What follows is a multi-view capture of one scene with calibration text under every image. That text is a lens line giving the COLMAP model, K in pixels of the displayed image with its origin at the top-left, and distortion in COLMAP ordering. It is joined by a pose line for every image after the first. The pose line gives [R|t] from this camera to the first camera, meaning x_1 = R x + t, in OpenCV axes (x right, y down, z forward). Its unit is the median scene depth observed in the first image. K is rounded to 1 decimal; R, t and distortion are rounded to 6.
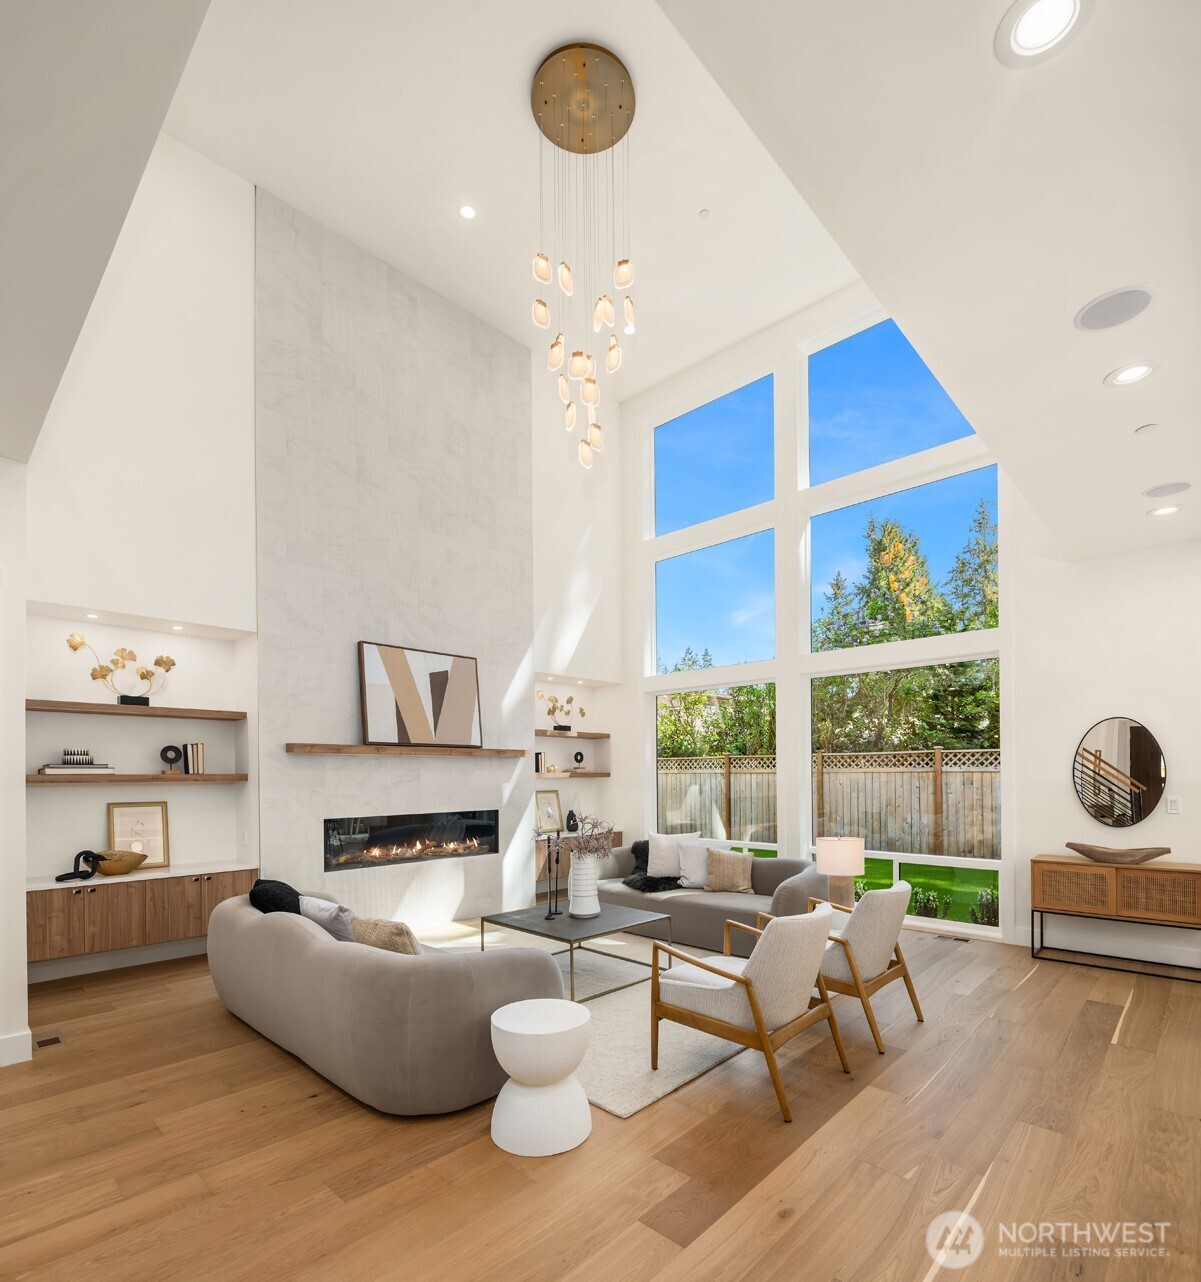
lens RADIAL K [[659.4, 0, 603.3], [0, 659.4, 778.9], [0, 0, 1]] dist [-0.000975, -0.000003]
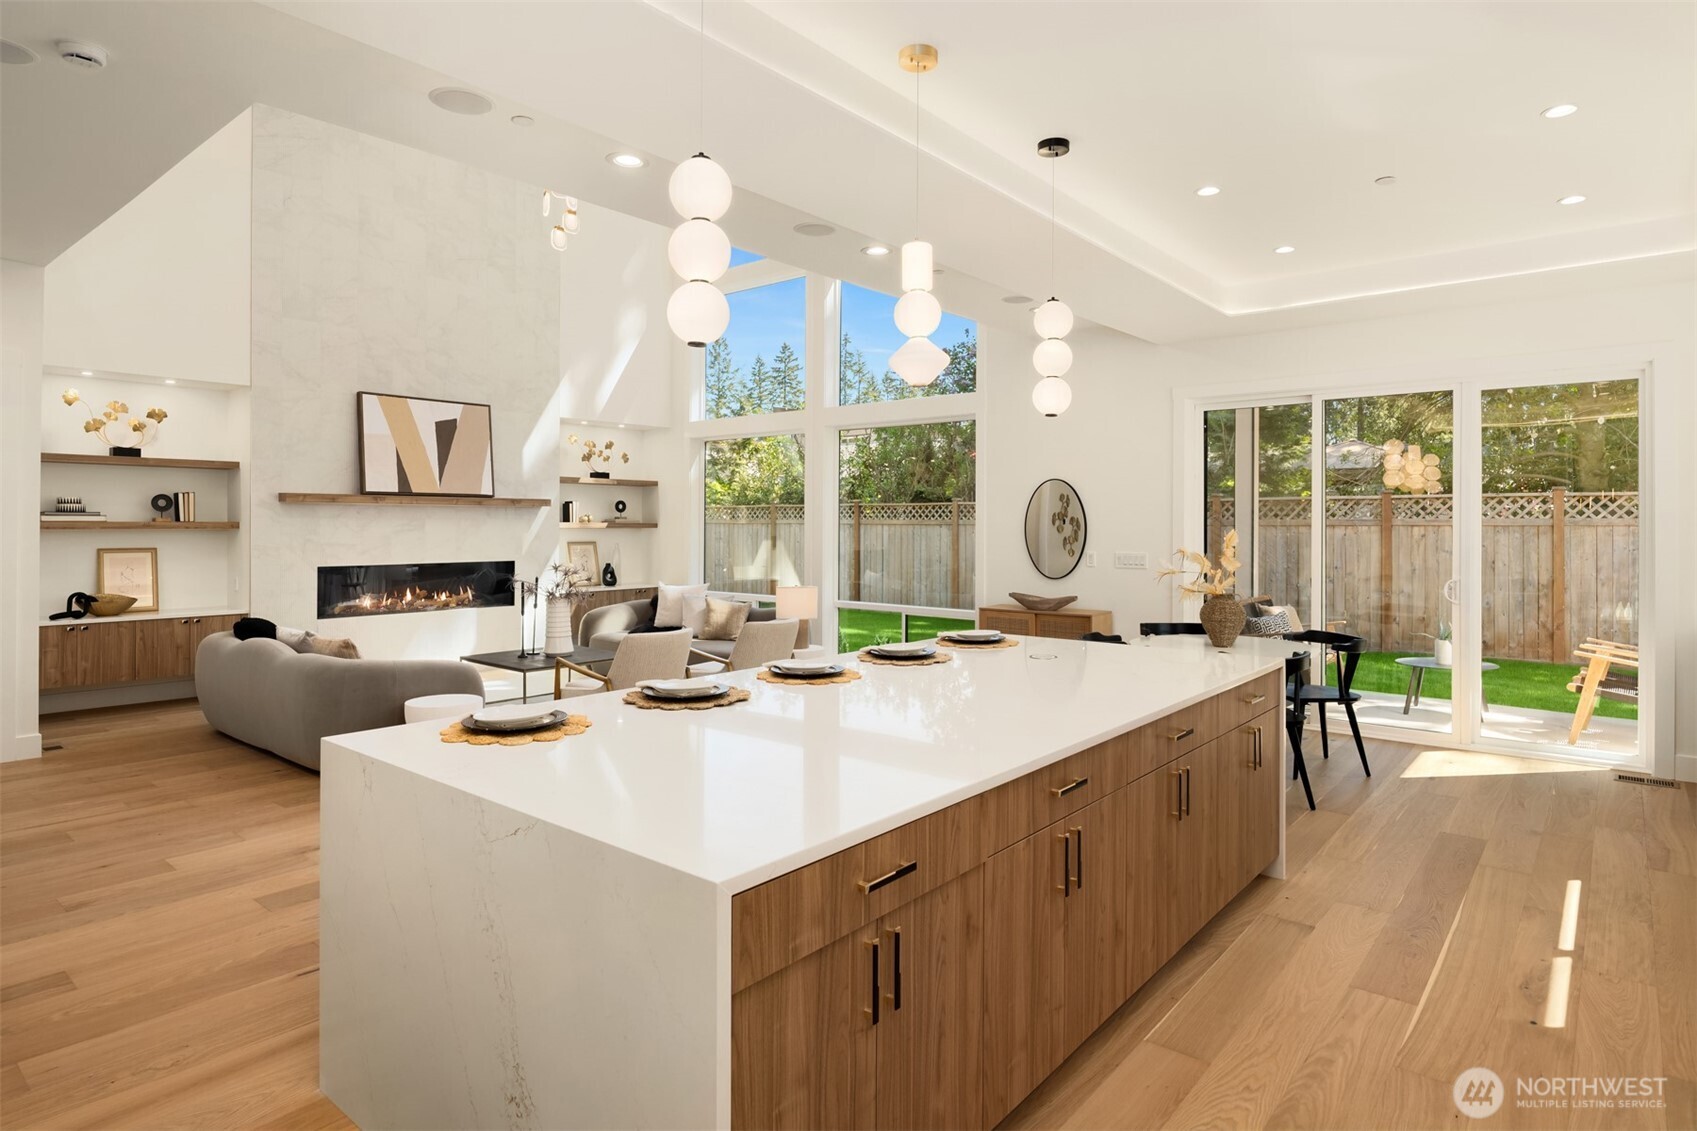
lens RADIAL K [[927.6, 0, 859.0], [0, 927.6, 524.4], [0, 0, 1]] dist [-0.001230, -0.000117]
pose [[0.997228, 0.011324, 0.073534, 0.318071], [-0.011007, 0.999928, -0.004711, -0.007699], [-0.073582, 0.003889, 0.997282, -0.513859]]
